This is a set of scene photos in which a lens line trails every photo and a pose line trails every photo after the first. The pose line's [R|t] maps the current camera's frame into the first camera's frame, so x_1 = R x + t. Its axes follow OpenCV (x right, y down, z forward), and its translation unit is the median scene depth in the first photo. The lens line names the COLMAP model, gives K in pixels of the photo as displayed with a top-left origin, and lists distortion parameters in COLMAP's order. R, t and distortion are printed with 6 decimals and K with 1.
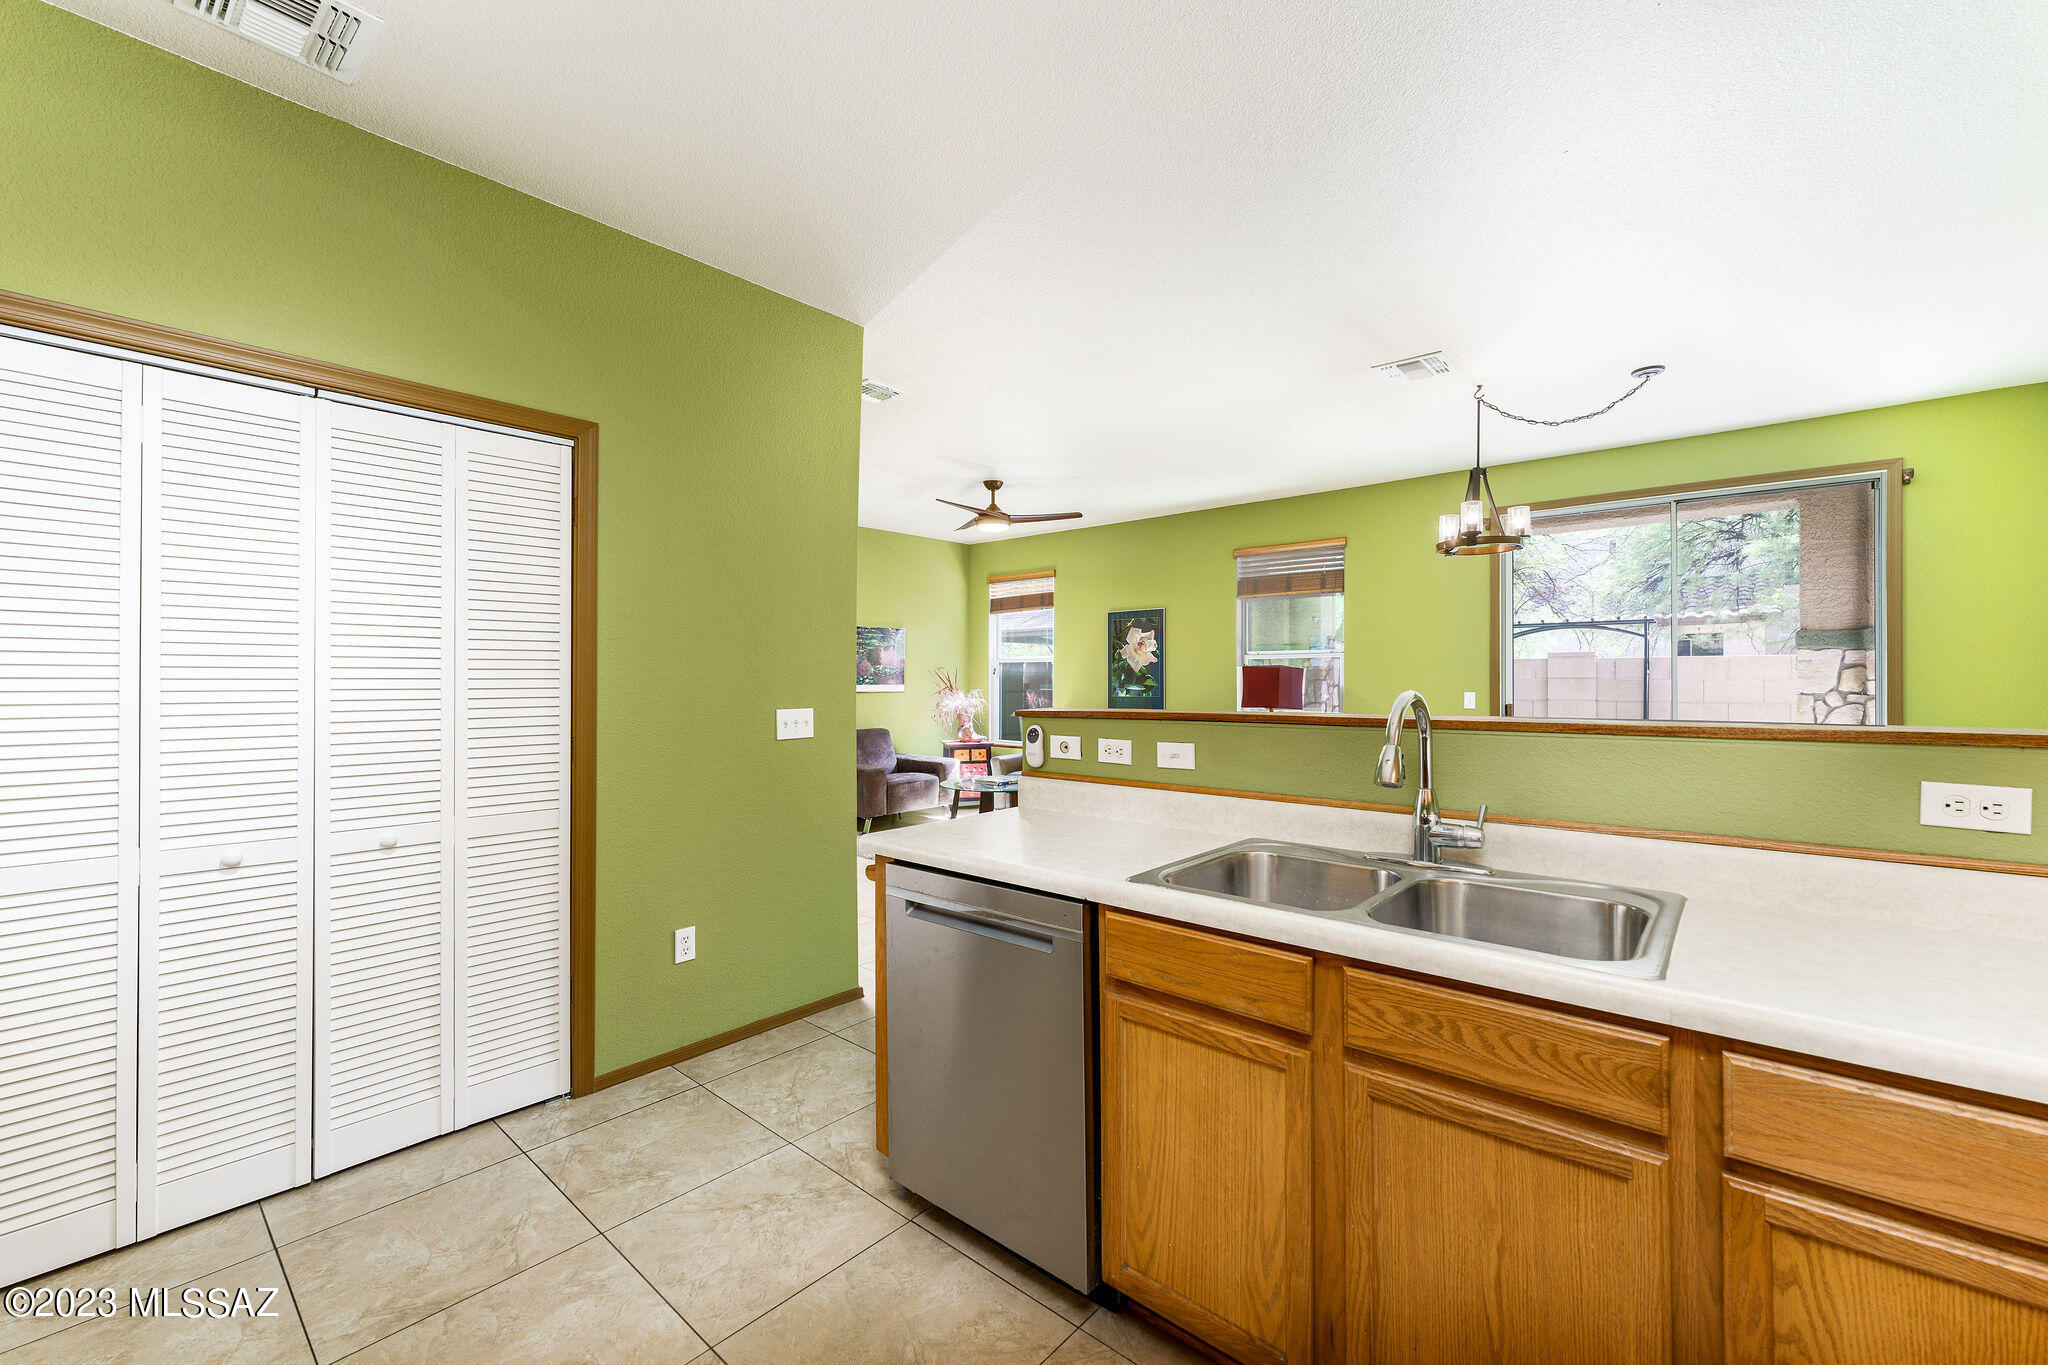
lens RADIAL K [[824.5, 0, 1069.9], [0, 824.5, 675.8], [0, 0, 1]] dist [0.000301, -0.000650]
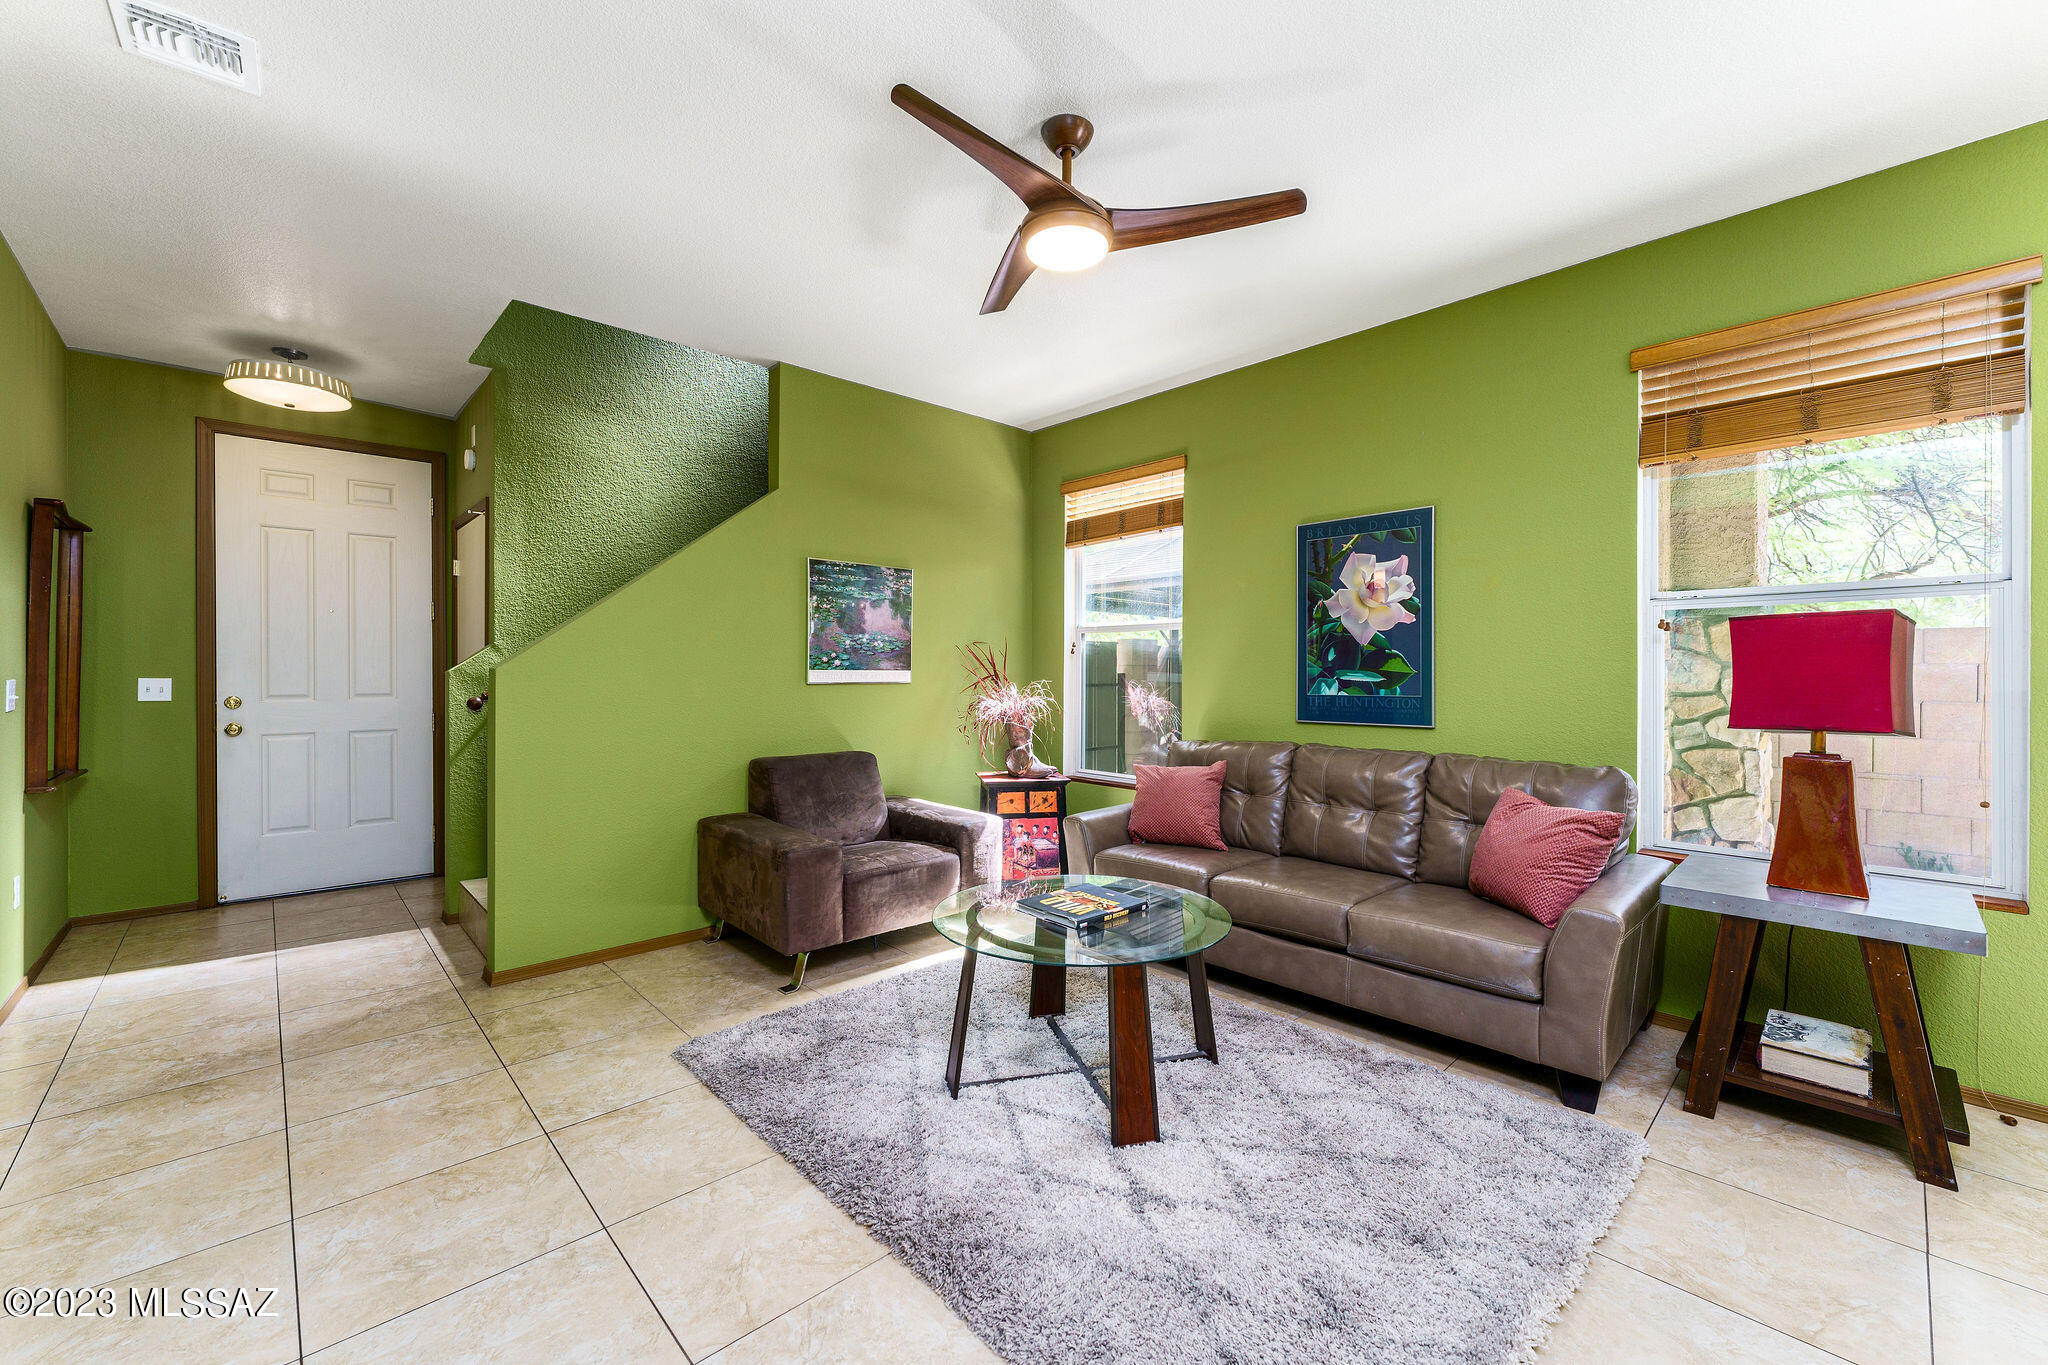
lens RADIAL K [[824.5, 0, 1048.9], [0, 824.5, 673.8], [0, 0, 1]] dist [0.000301, -0.000650]
pose [[0.991812, 0.003162, -0.127664, -0.040081], [-0.002823, 0.999992, 0.002833, 0.011644], [0.127672, -0.002449, 0.991813, 0.487709]]
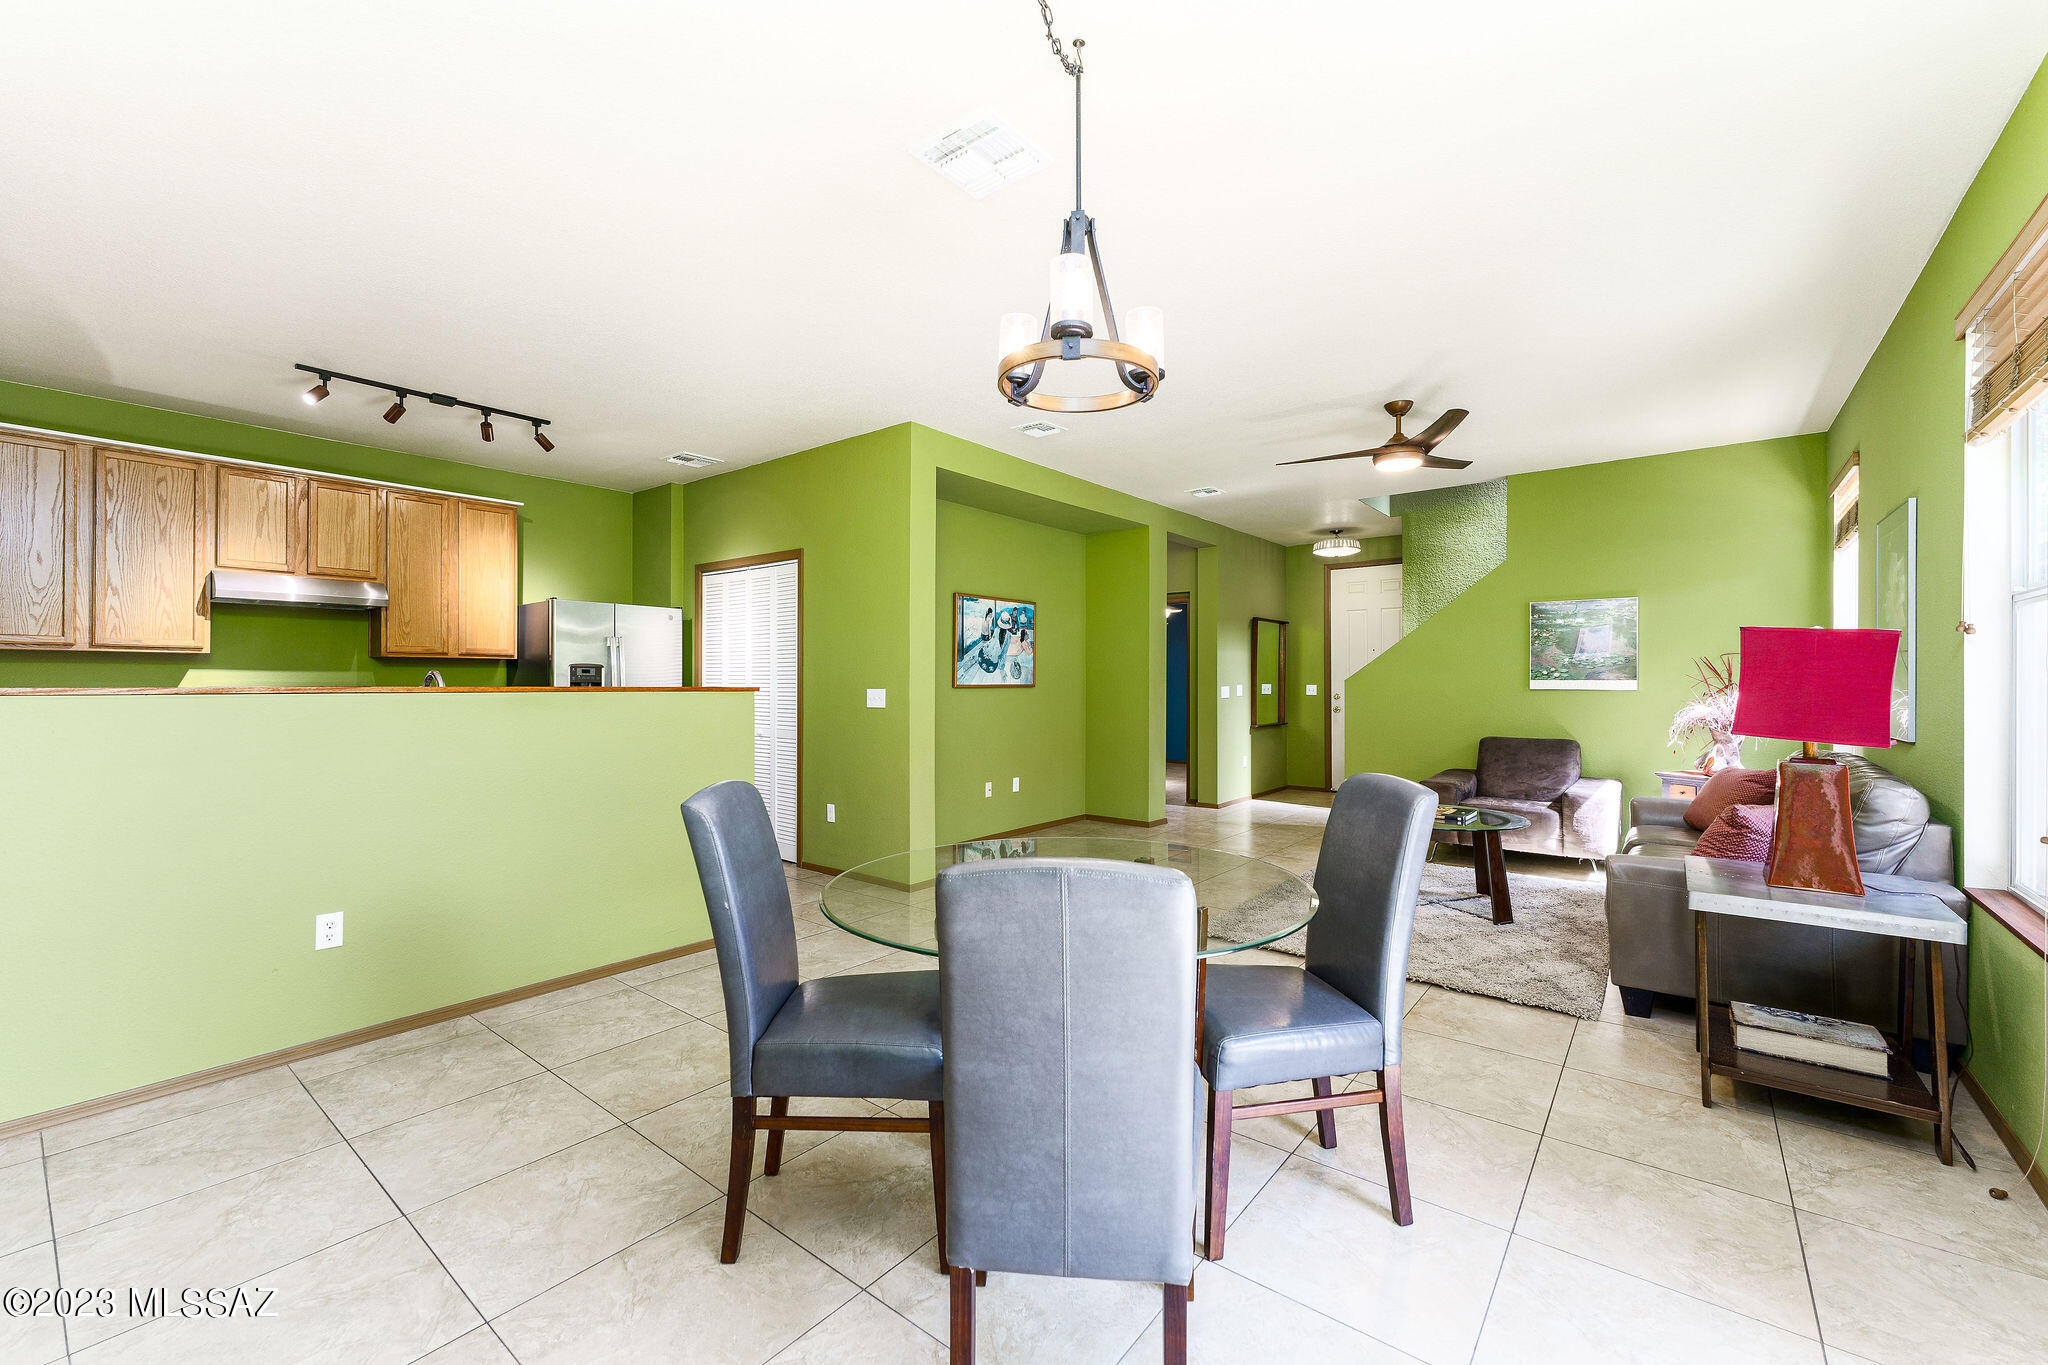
lens RADIAL K [[824.5, 0, 1018.7], [0, 824.5, 684.4], [0, 0, 1]] dist [0.000301, -0.000650]
pose [[0.003353, 0.006229, -0.999975, 0.505393], [0.002319, 0.999978, 0.006237, 0.009147], [0.999992, -0.002340, 0.003339, 0.514146]]
